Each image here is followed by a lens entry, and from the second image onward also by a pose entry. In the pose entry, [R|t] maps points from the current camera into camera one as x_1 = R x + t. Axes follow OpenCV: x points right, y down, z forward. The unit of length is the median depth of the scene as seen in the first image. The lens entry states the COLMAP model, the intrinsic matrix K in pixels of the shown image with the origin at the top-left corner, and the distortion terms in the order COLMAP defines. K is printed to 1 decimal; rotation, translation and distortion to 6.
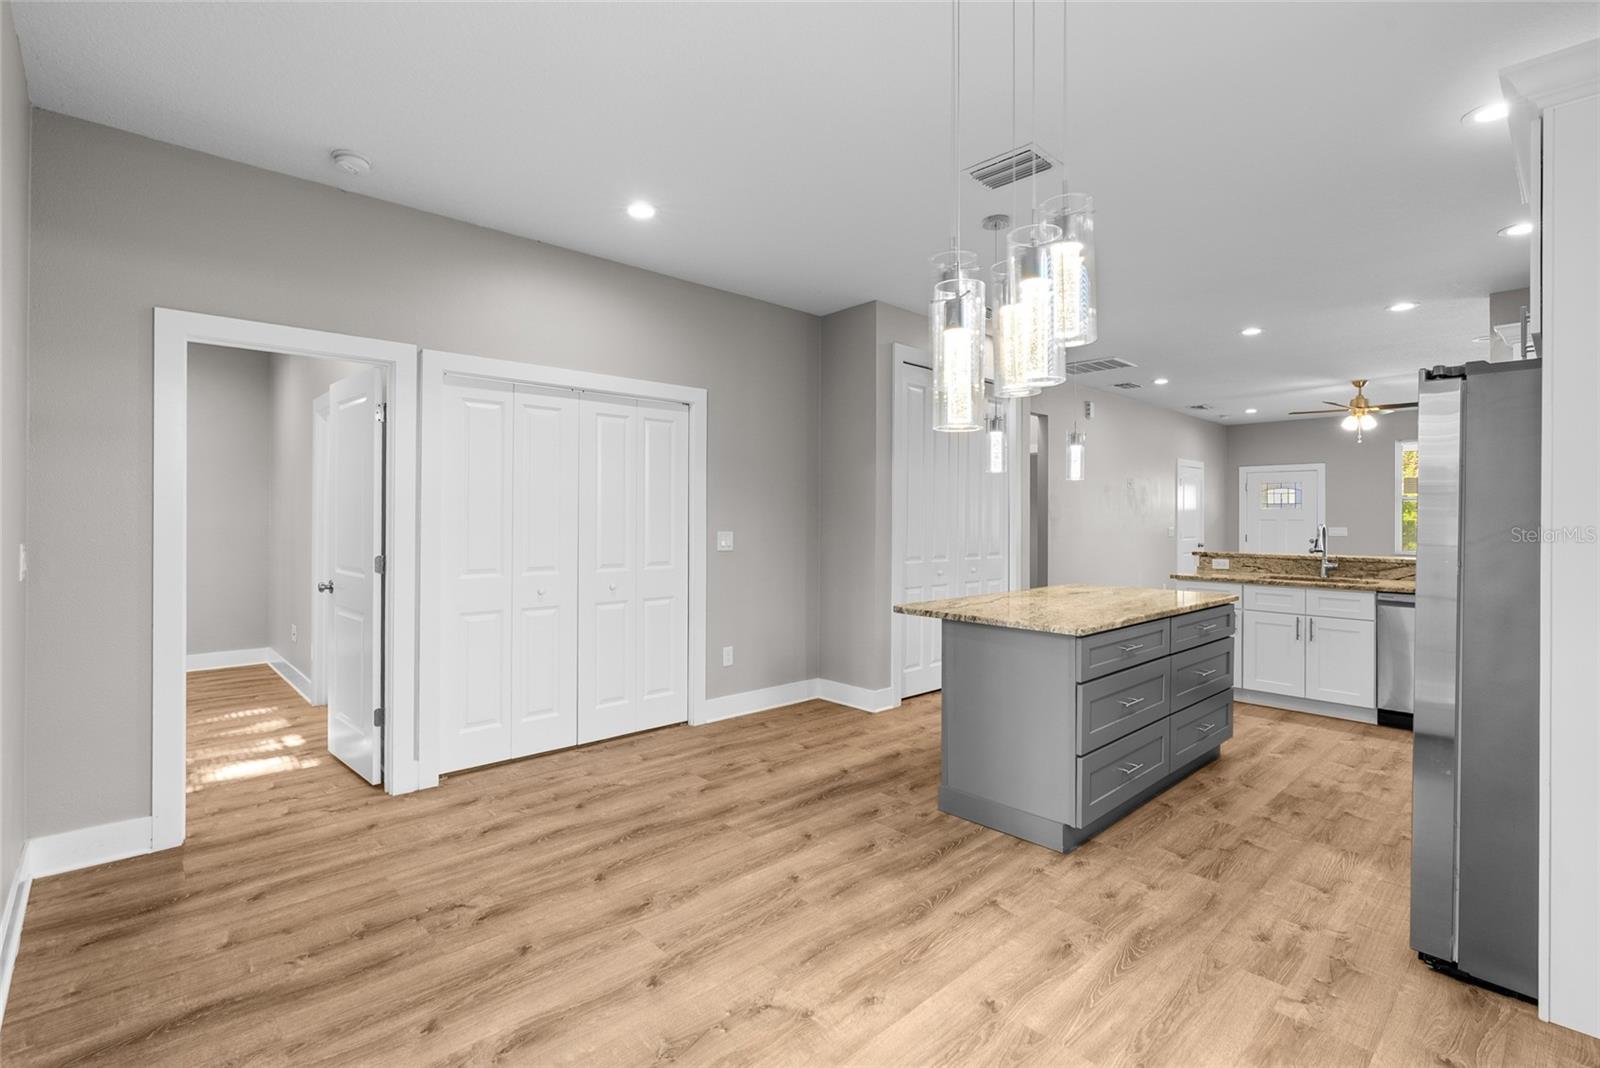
lens RADIAL K [[730.3, 0, 790.9], [0, 730.3, 521.3], [0, 0, 1]] dist [-0.007384, 0.003451]
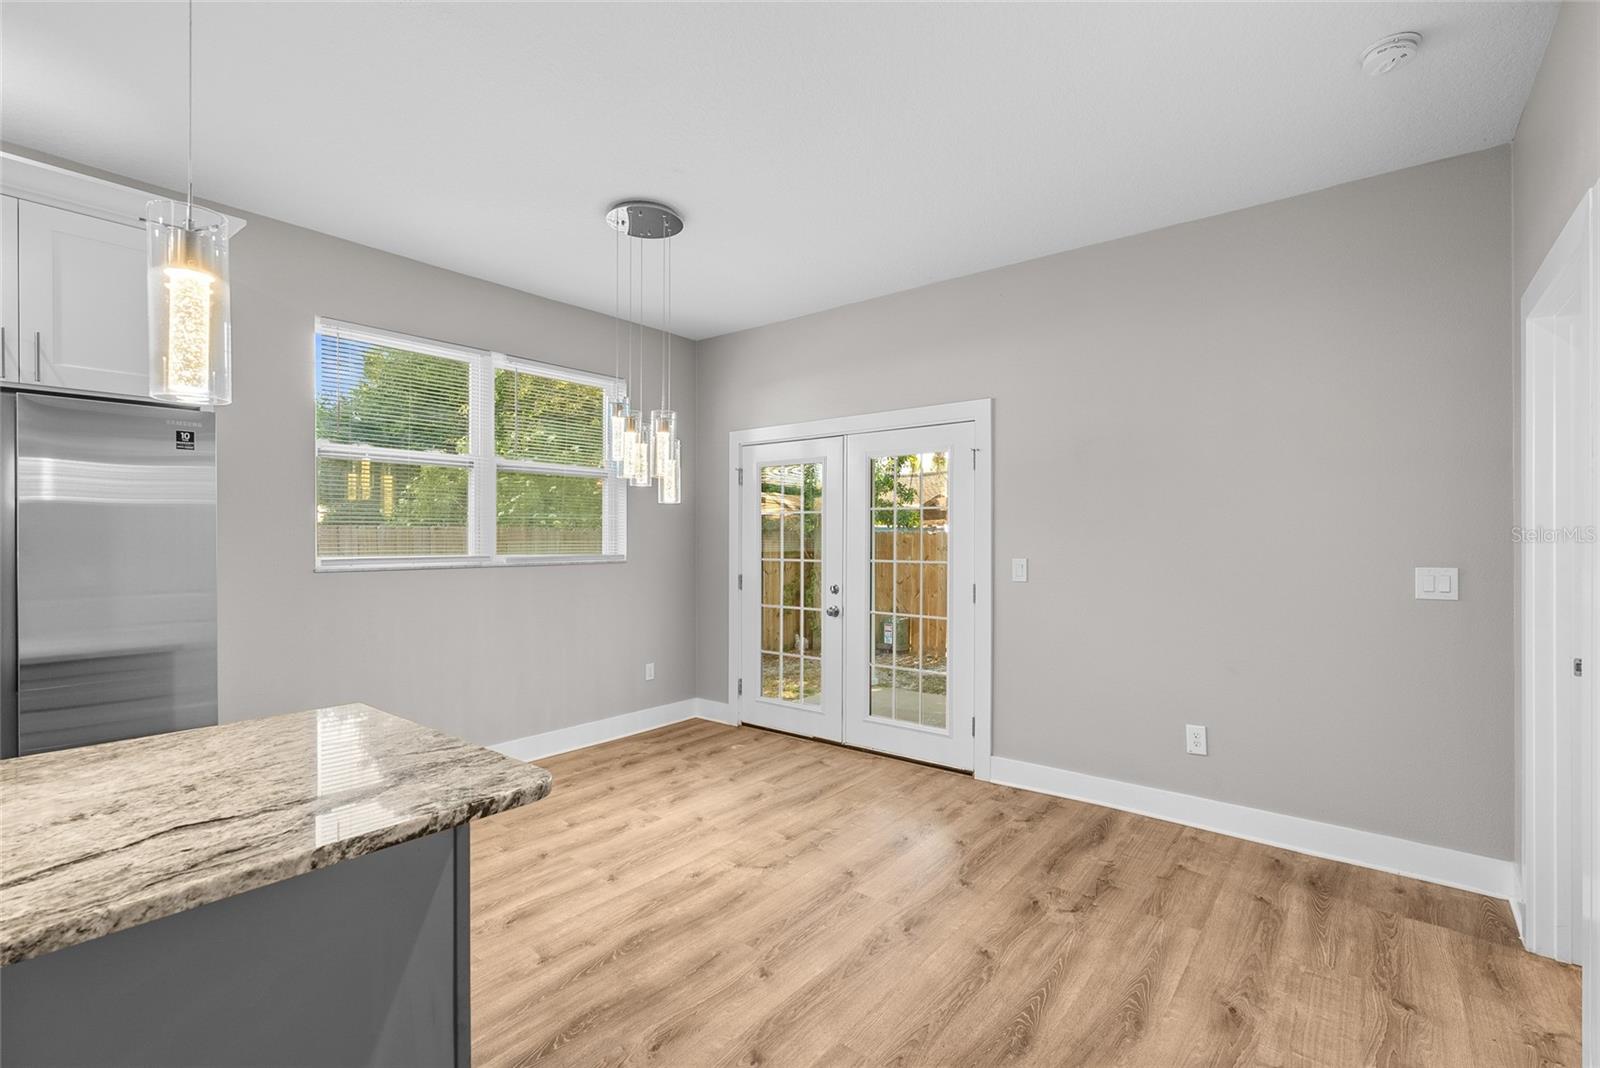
lens RADIAL K [[730.3, 0, 796.9], [0, 730.3, 527.6], [0, 0, 1]] dist [-0.007384, 0.003451]
pose [[-0.989382, -0.006820, -0.145179, 0.084502], [-0.005619, 0.999947, -0.008680, -0.013617], [0.145230, -0.007772, -0.989367, 1.674334]]
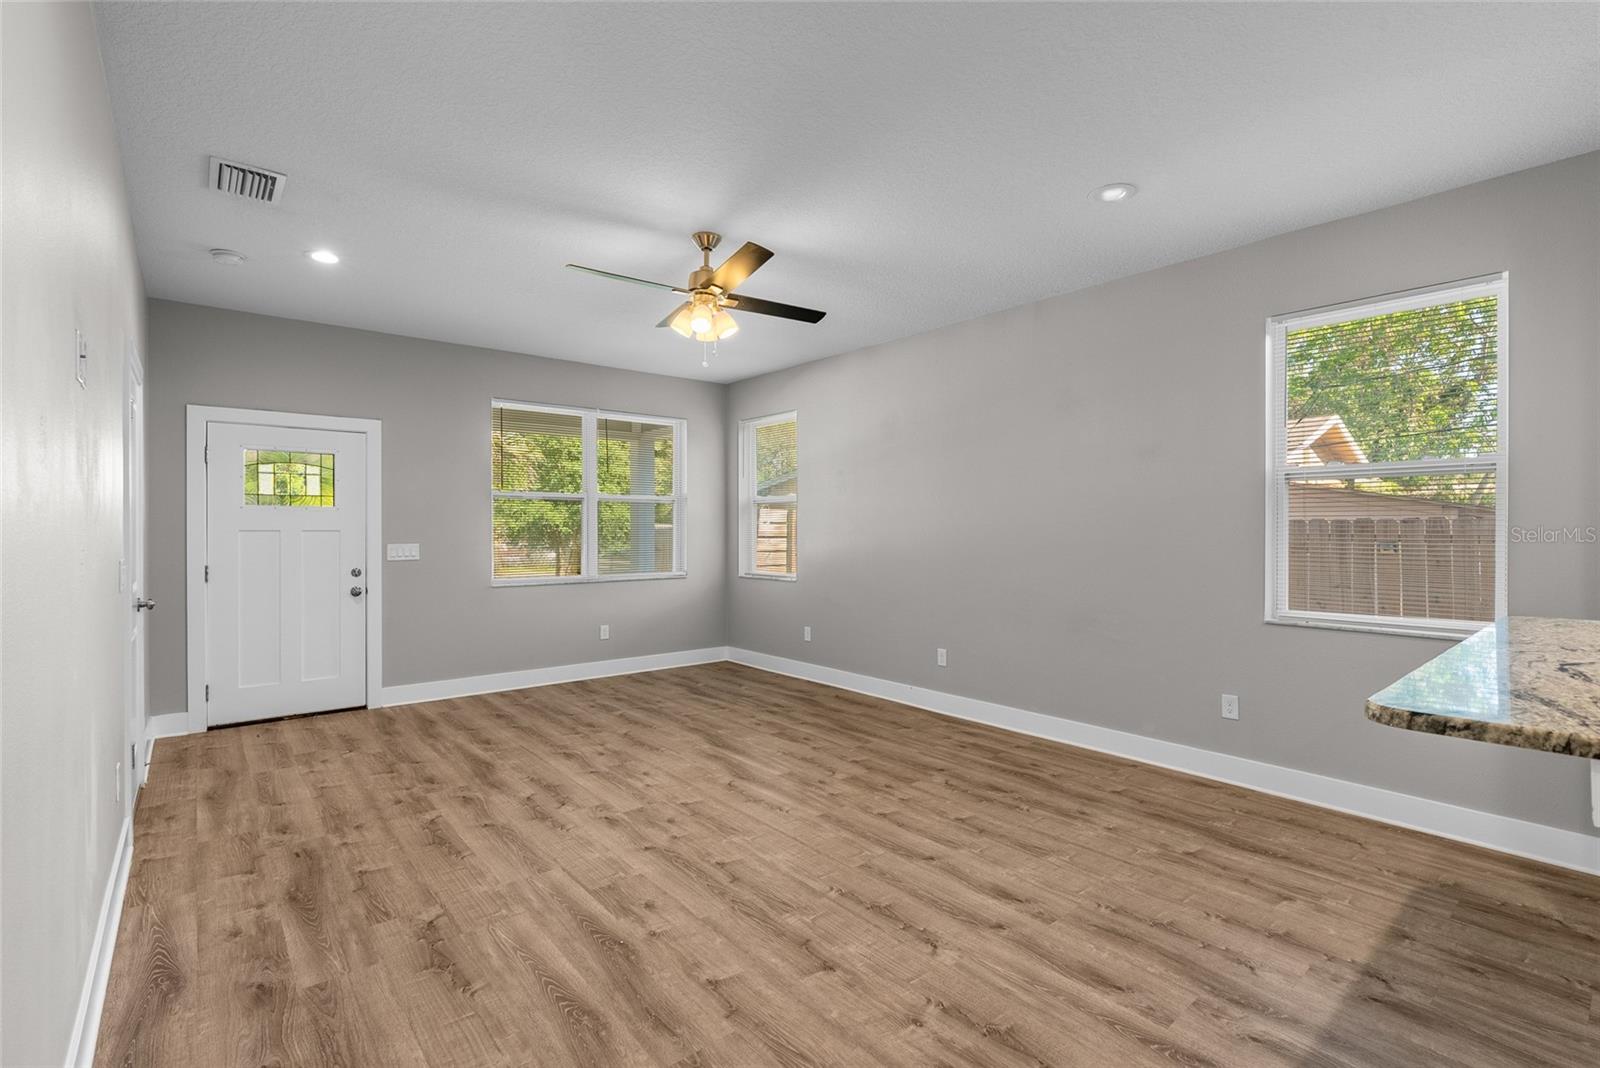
lens RADIAL K [[730.3, 0, 807.1], [0, 730.3, 534.2], [0, 0, 1]] dist [-0.007384, 0.003451]
pose [[0.044624, -0.009904, 0.998955, 0.838879], [0.005451, 0.999938, 0.009670, -0.009586], [-0.998989, 0.005014, 0.044675, 2.461206]]
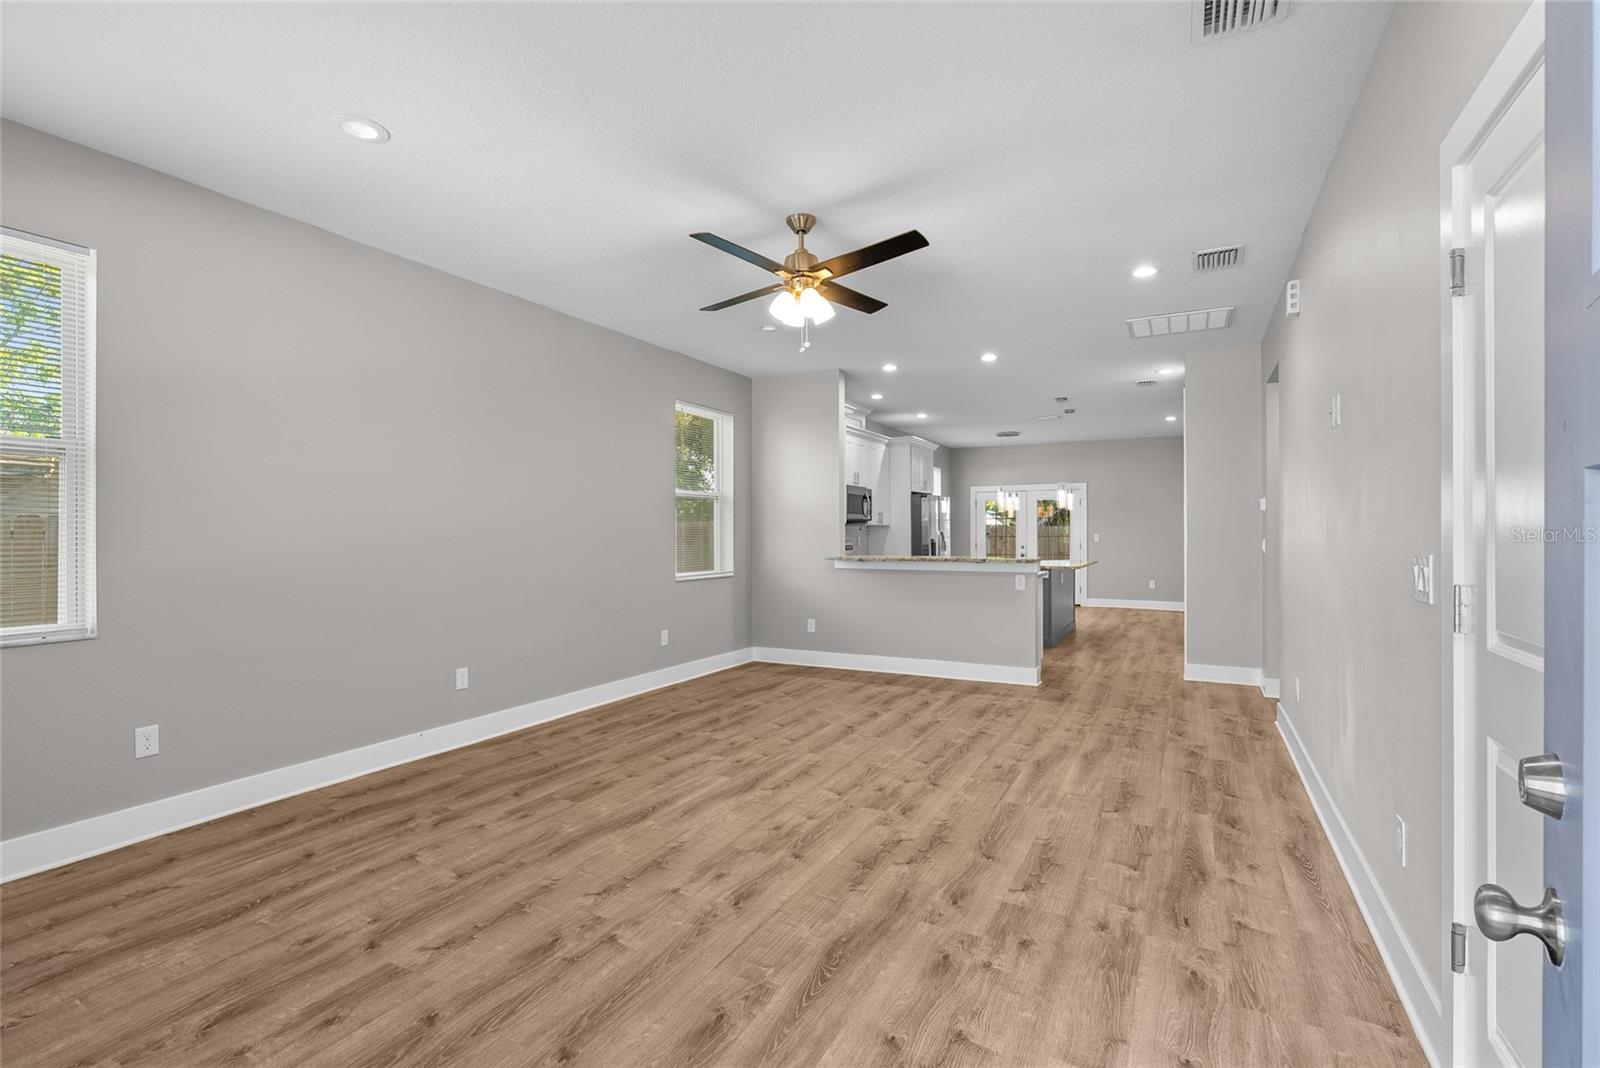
lens RADIAL K [[730.3, 0, 799.9], [0, 730.3, 543.7], [0, 0, 1]] dist [-0.007384, 0.003451]
pose [[-0.944069, 0.003672, -0.329728, 2.516179], [-0.002989, 0.999802, 0.019693, 0.007450], [0.329734, 0.019578, -0.943871, 3.856855]]
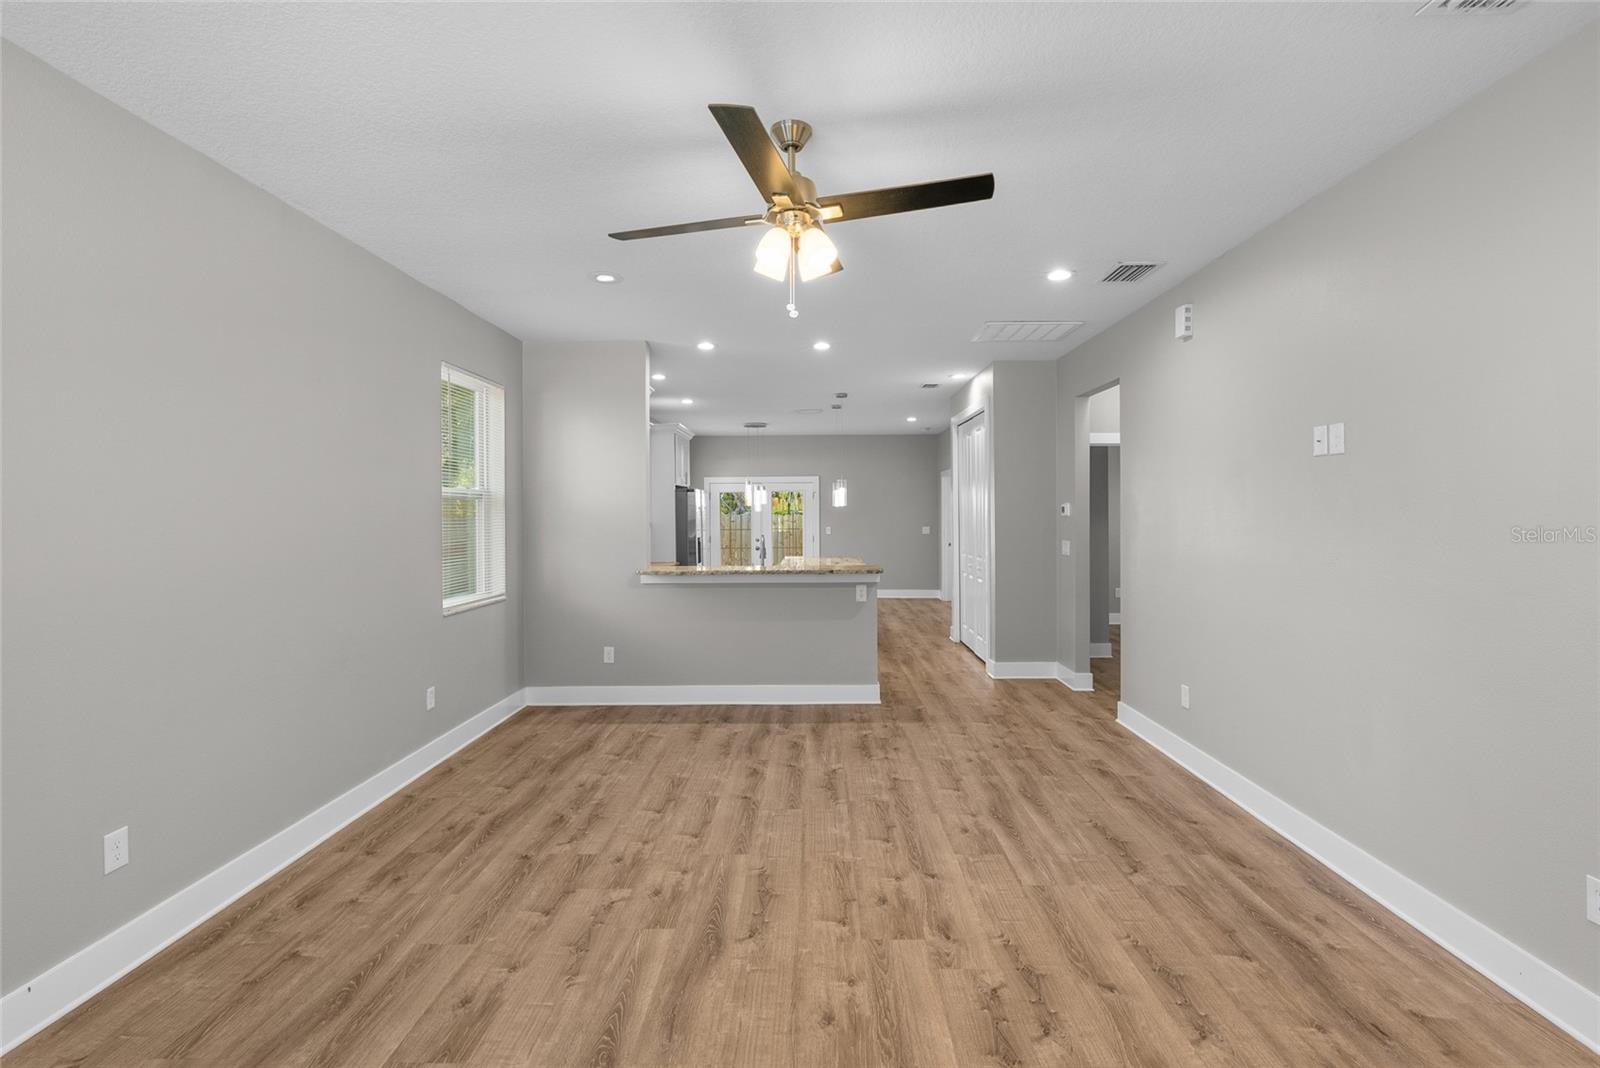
lens RADIAL K [[730.3, 0, 802.9], [0, 730.3, 522.8], [0, 0, 1]] dist [-0.007384, 0.003451]
pose [[-0.691058, 0.009288, -0.722740, 2.733206], [-0.001403, 0.999898, 0.014191, -0.055903], [0.722798, 0.010820, -0.690974, 3.309139]]
